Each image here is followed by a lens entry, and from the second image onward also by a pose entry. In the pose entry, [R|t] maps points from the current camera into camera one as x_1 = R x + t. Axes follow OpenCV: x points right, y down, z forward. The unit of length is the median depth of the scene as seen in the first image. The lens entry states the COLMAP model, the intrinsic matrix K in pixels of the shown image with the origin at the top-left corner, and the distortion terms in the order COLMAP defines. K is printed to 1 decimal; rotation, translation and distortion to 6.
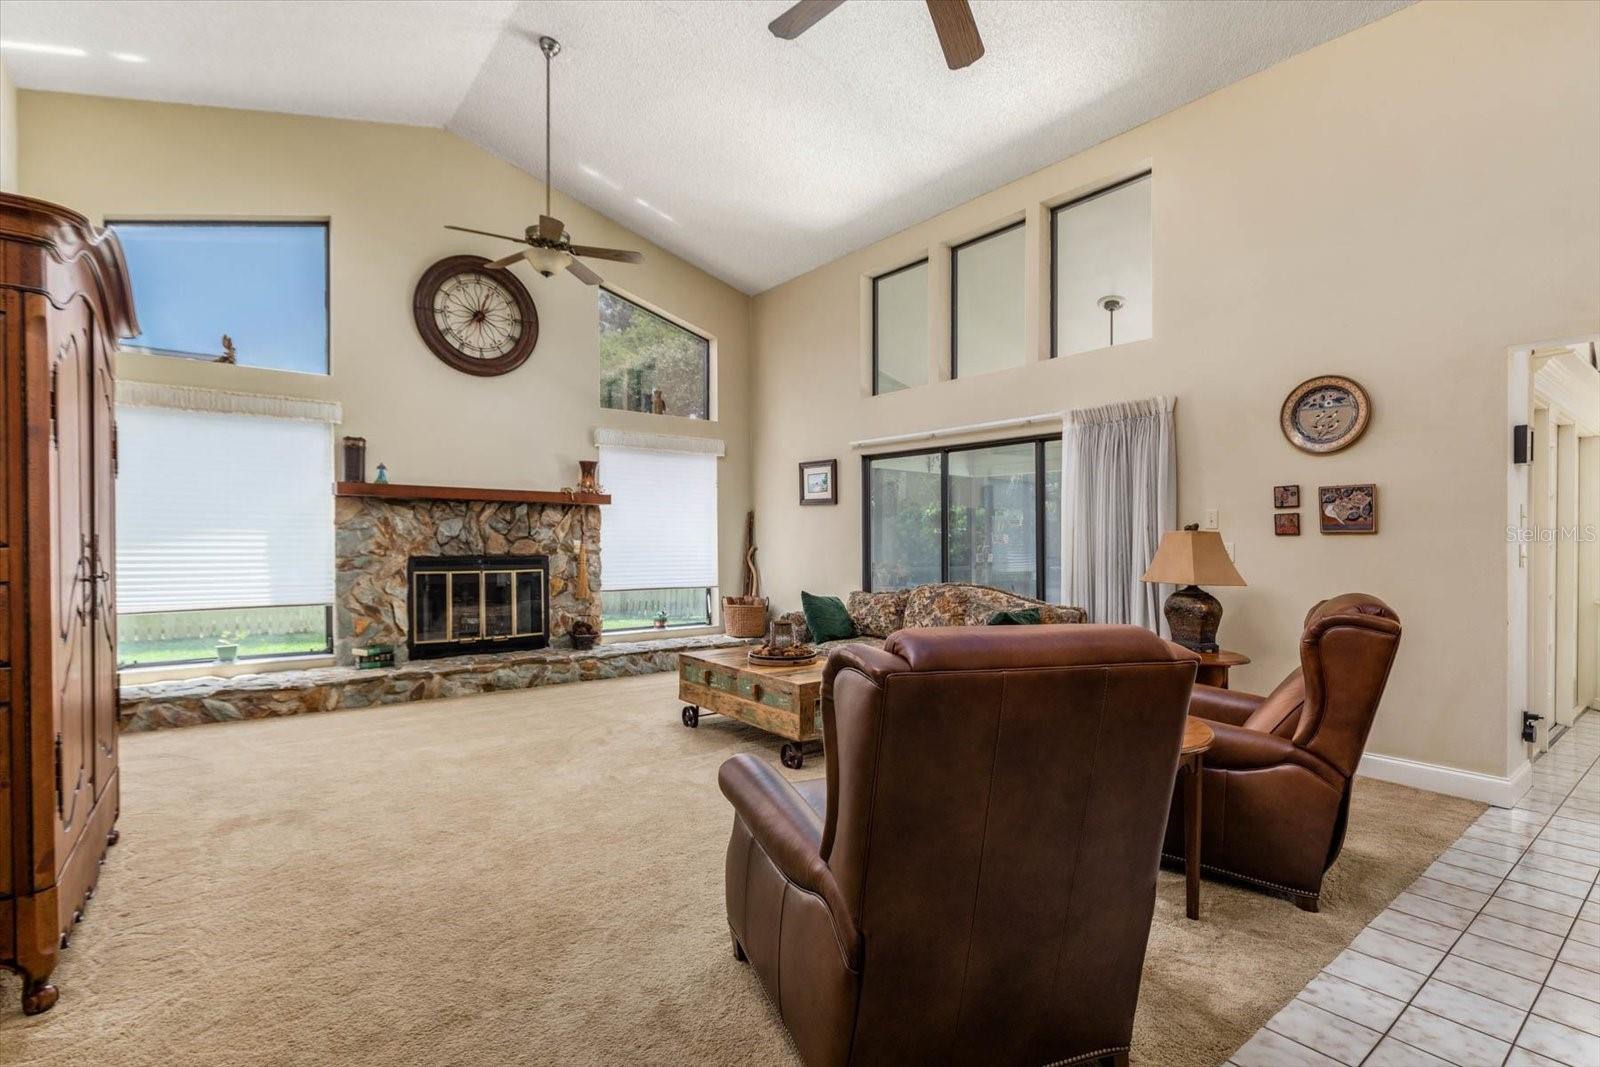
lens RADIAL K [[755.1, 0, 795.5], [0, 755.1, 545.2], [0, 0, 1]] dist [0.003769, 0.000587]
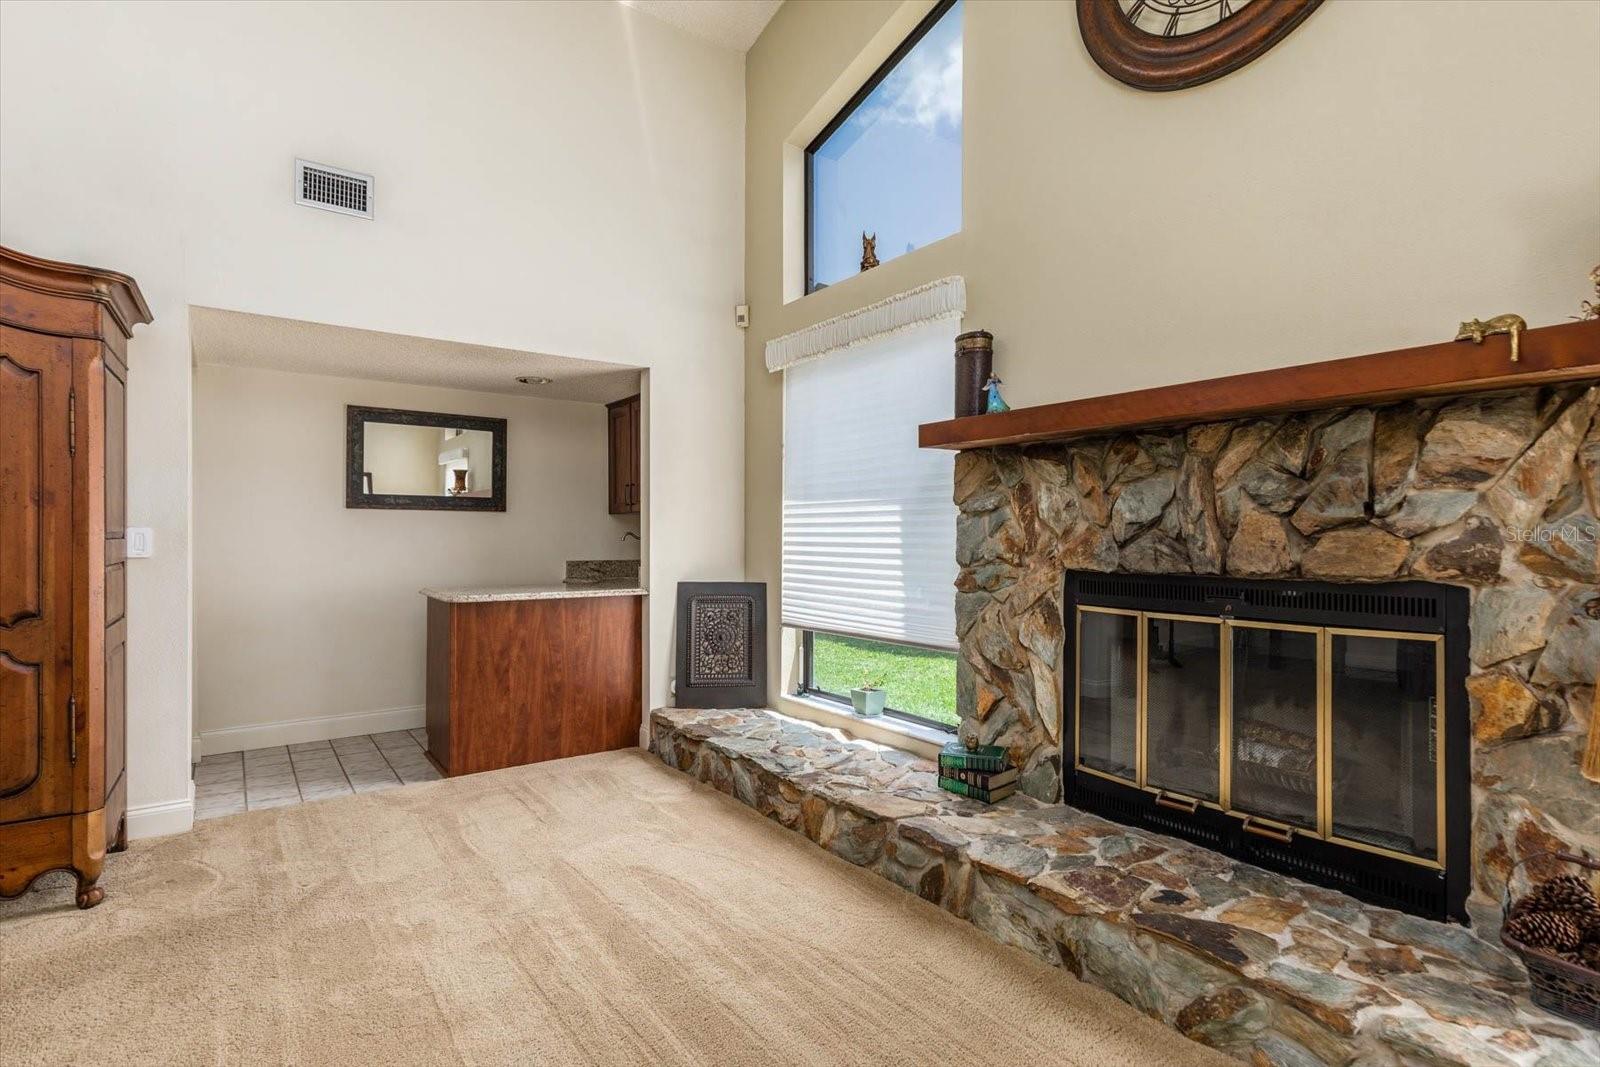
lens RADIAL K [[793.1, 0, 797.3], [0, 793.1, 538.2], [0, 0, 1]] dist [-0.003423, -0.000959]
pose [[-0.049052, 0.006990, -0.998772, -0.036683], [0.002263, 0.999974, 0.006888, -0.007056], [0.998794, -0.001922, -0.049066, 0.863197]]
